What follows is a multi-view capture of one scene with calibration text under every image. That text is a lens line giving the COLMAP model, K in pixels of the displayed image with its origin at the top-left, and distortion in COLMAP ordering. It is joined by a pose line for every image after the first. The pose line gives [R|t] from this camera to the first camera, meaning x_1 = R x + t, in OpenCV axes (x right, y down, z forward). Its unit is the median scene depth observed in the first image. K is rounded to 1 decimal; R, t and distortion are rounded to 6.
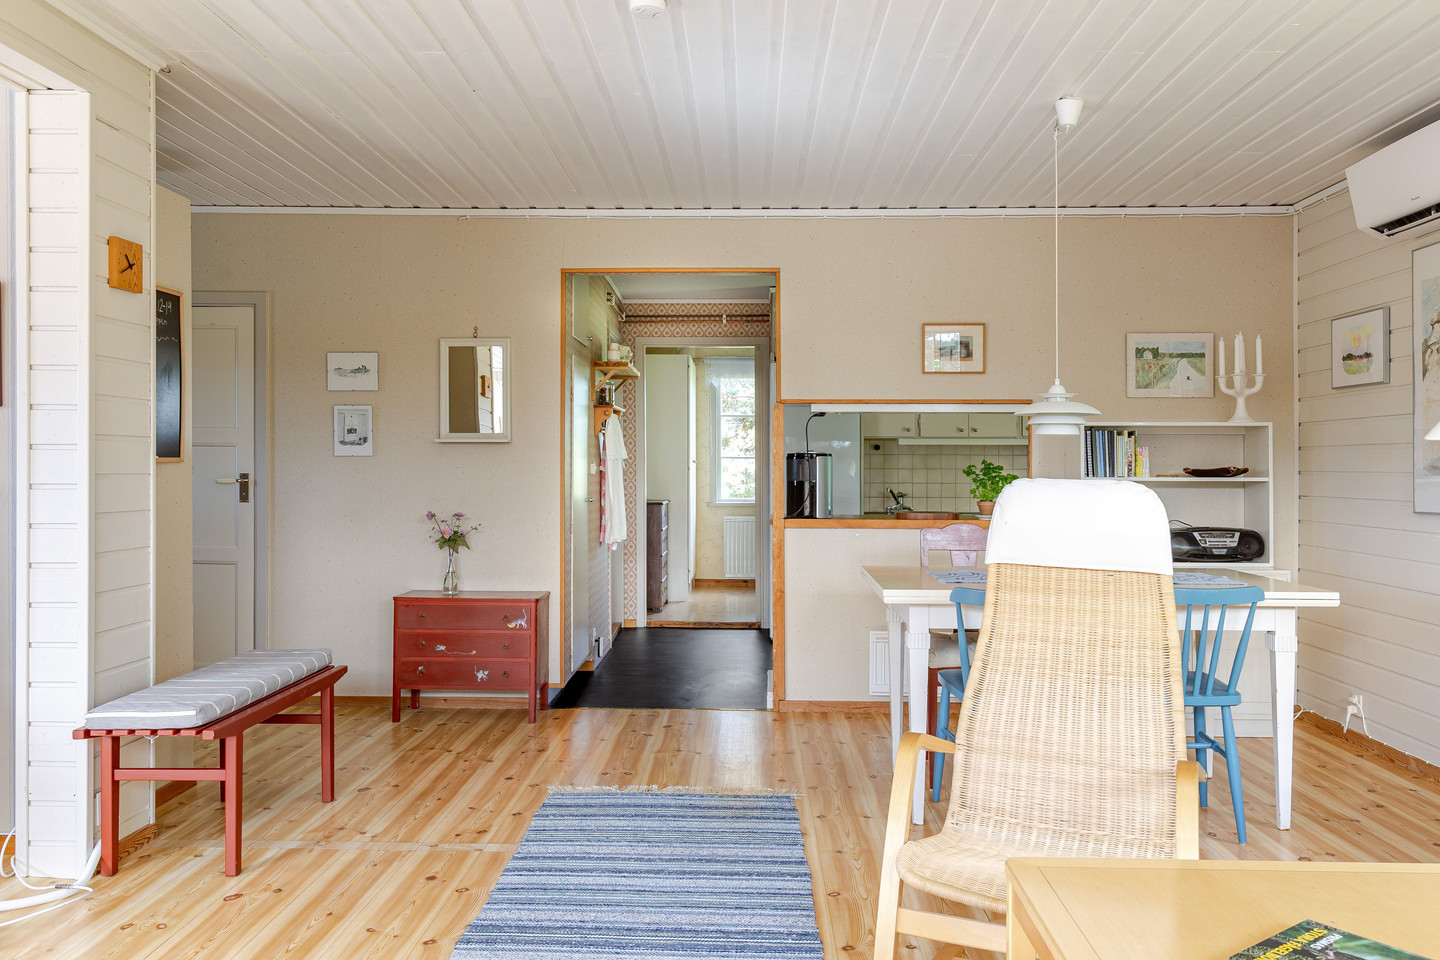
lens RADIAL K [[1089.5, 0, 720.0], [0, 1089.5, 480.0], [0, 0, 1]] dist [0.001834, 0.000696]
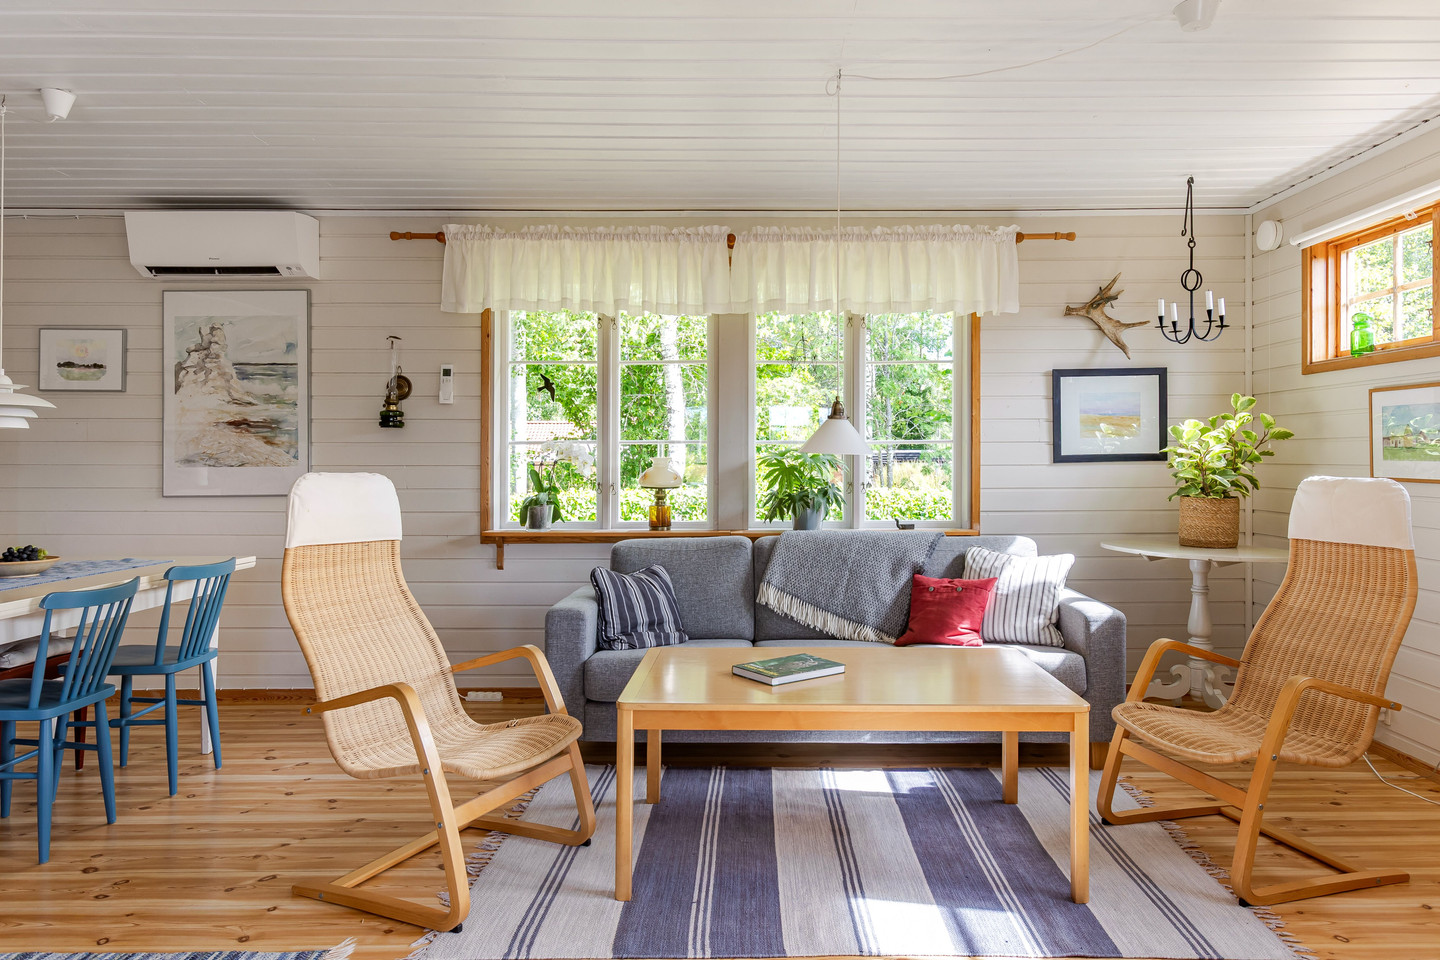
lens RADIAL K [[967.1, 0, 722.9], [0, 967.1, 463.2], [0, 0, 1]] dist [0.001178, 0.001210]
pose [[0.000005, -0.004152, 0.999991, -0.501943], [0.009764, 0.999944, 0.004152, -0.007532], [-0.999952, 0.009764, 0.000045, 0.355142]]
